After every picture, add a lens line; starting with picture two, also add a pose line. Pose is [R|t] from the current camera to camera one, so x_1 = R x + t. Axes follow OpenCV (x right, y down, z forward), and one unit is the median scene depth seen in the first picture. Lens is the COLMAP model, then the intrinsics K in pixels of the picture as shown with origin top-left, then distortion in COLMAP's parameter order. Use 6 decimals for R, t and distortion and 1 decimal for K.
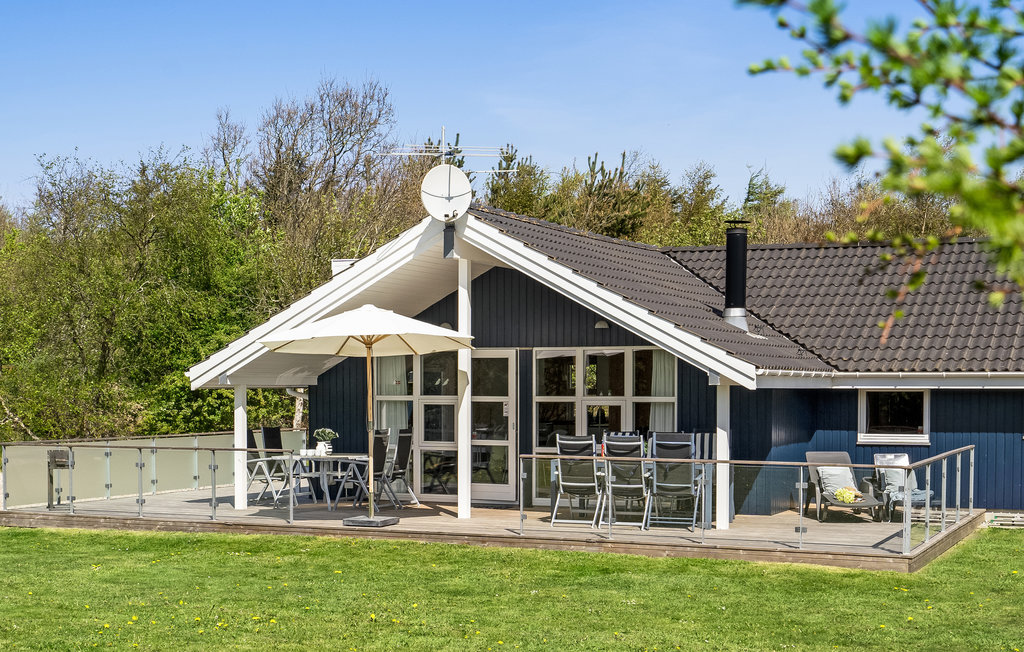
lens RADIAL K [[1551.3, 0, 489.6], [0, 1551.3, 458.5], [0, 0, 1]] dist [-0.039572, -0.030562]
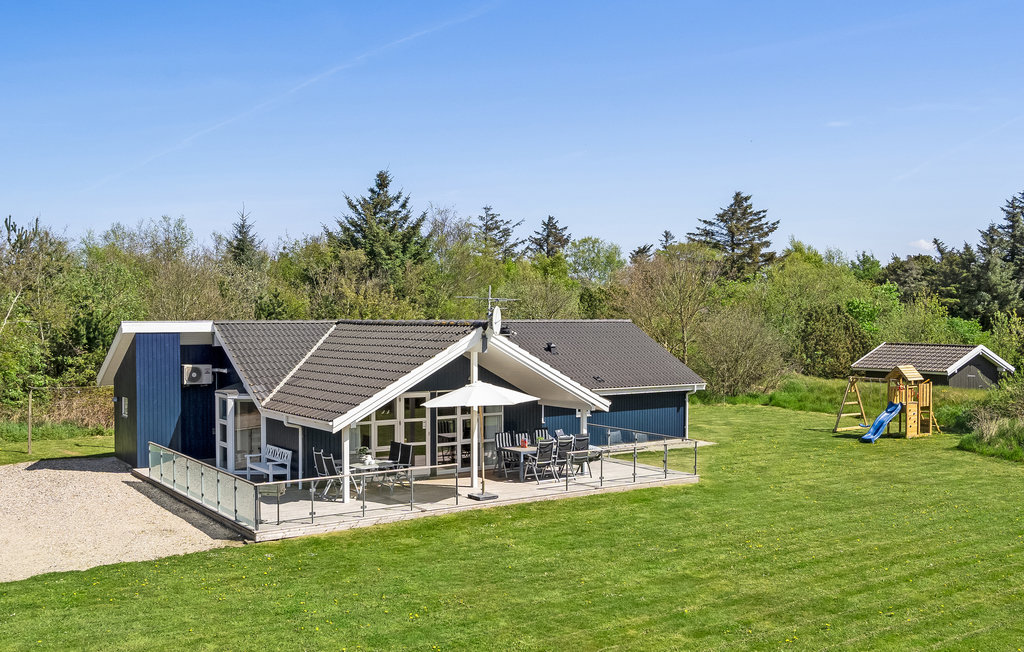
lens RADIAL K [[986.2, 0, 512.0], [0, 986.2, 326.0], [0, 0, 1]] dist [-0.027069, -0.005174]
pose [[0.513576, -0.014090, 0.857929, -0.987770], [0.046208, 0.998868, -0.011257, -0.137875], [-0.856799, 0.045425, 0.513645, 0.316286]]
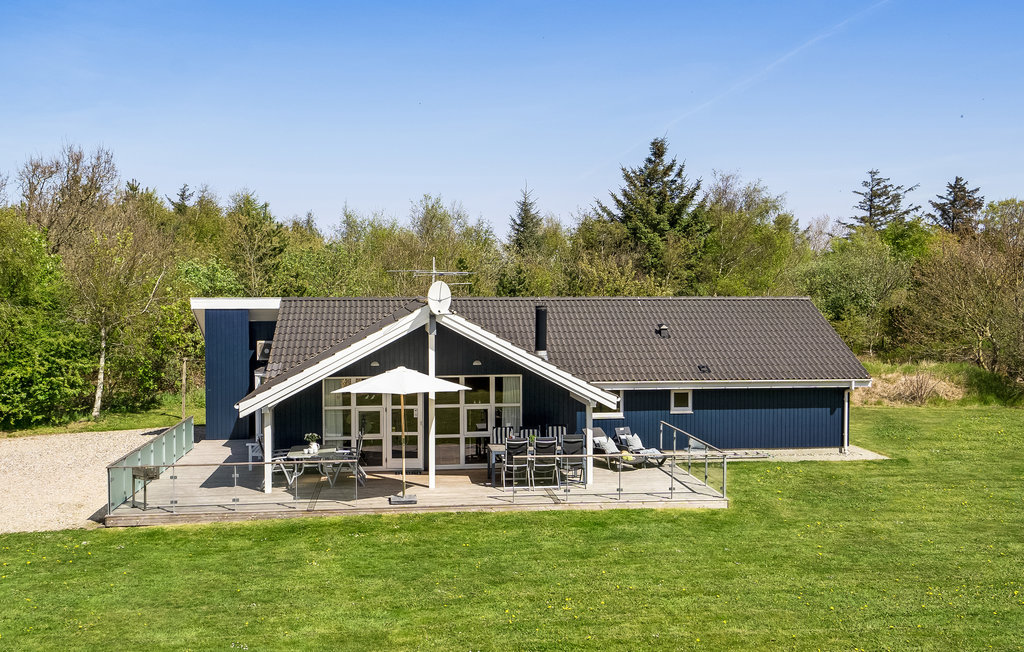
lens RADIAL K [[968.7, 0, 512.0], [0, 968.7, 326.0], [0, 0, 1]] dist [0.045736, -0.005354]
pose [[0.853344, -0.023232, 0.520830, -0.464702], [0.031457, 0.999481, -0.006958, -0.120765], [-0.520398, 0.022321, 0.853632, 0.054576]]
